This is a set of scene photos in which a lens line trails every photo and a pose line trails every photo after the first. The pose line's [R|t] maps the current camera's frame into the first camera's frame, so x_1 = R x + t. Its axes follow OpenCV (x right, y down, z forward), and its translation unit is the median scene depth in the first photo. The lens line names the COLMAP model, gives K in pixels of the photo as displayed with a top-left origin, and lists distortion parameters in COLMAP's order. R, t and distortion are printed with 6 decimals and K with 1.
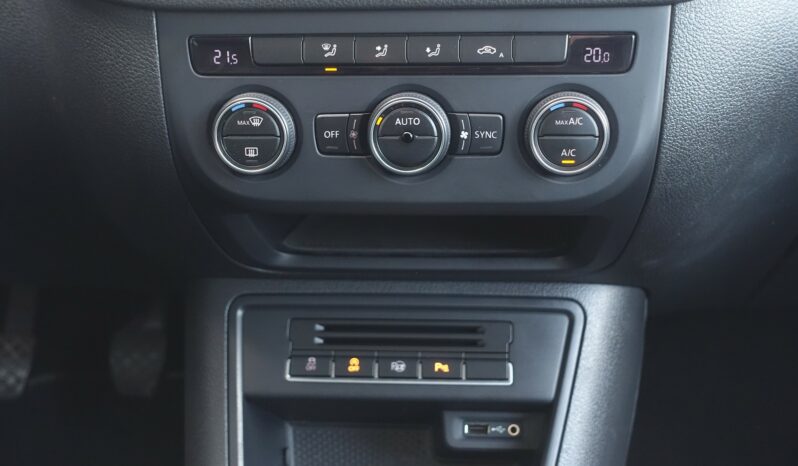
lens RADIAL K [[1097.9, 0, 399.0], [0, 1097.9, 233.0], [0, 0, 1]] dist [-0.023277, 0.017459]
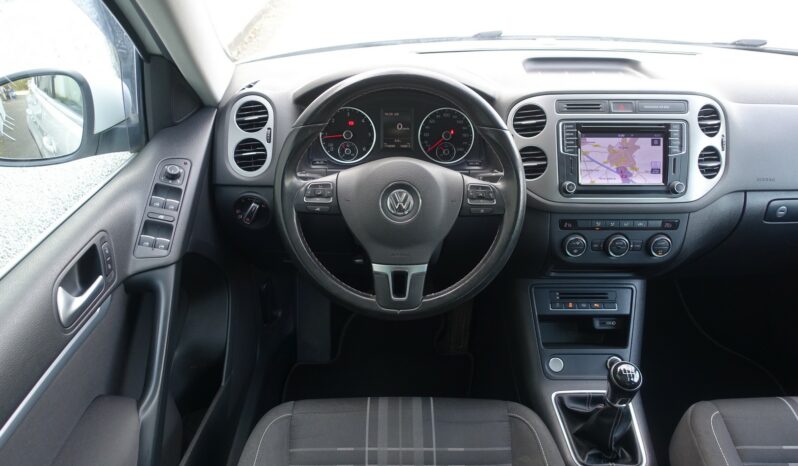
lens RADIAL K [[549.7, 0, 399.0], [0, 549.7, 233.0], [0, 0, 1]] dist [-0.007248, 0.005433]
pose [[0.996253, -0.008738, 0.086049, -0.860518], [0.005722, 0.999363, 0.035233, -0.197878], [-0.086302, -0.034609, 0.995668, -0.756016]]
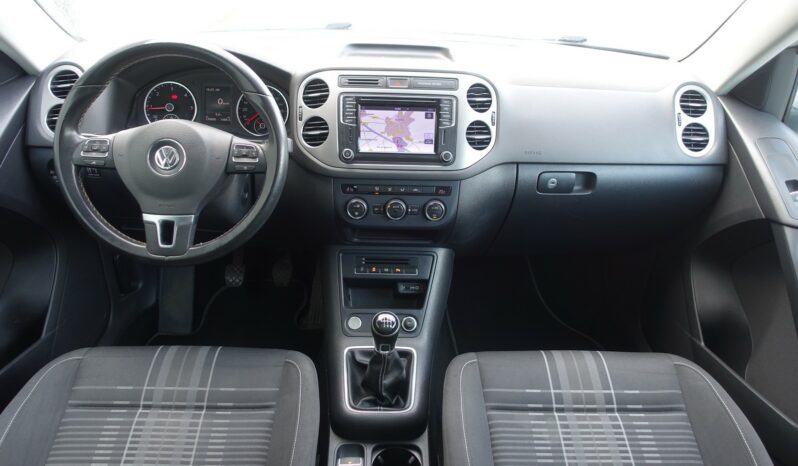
lens RADIAL K [[549.7, 0, 399.0], [0, 549.7, 233.0], [0, 0, 1]] dist [-0.007248, 0.005433]
pose [[0.993303, 0.013134, 0.114793, -0.205899], [-0.014495, 0.999834, 0.011025, -0.025963], [-0.114629, -0.012615, 0.993328, -0.990117]]
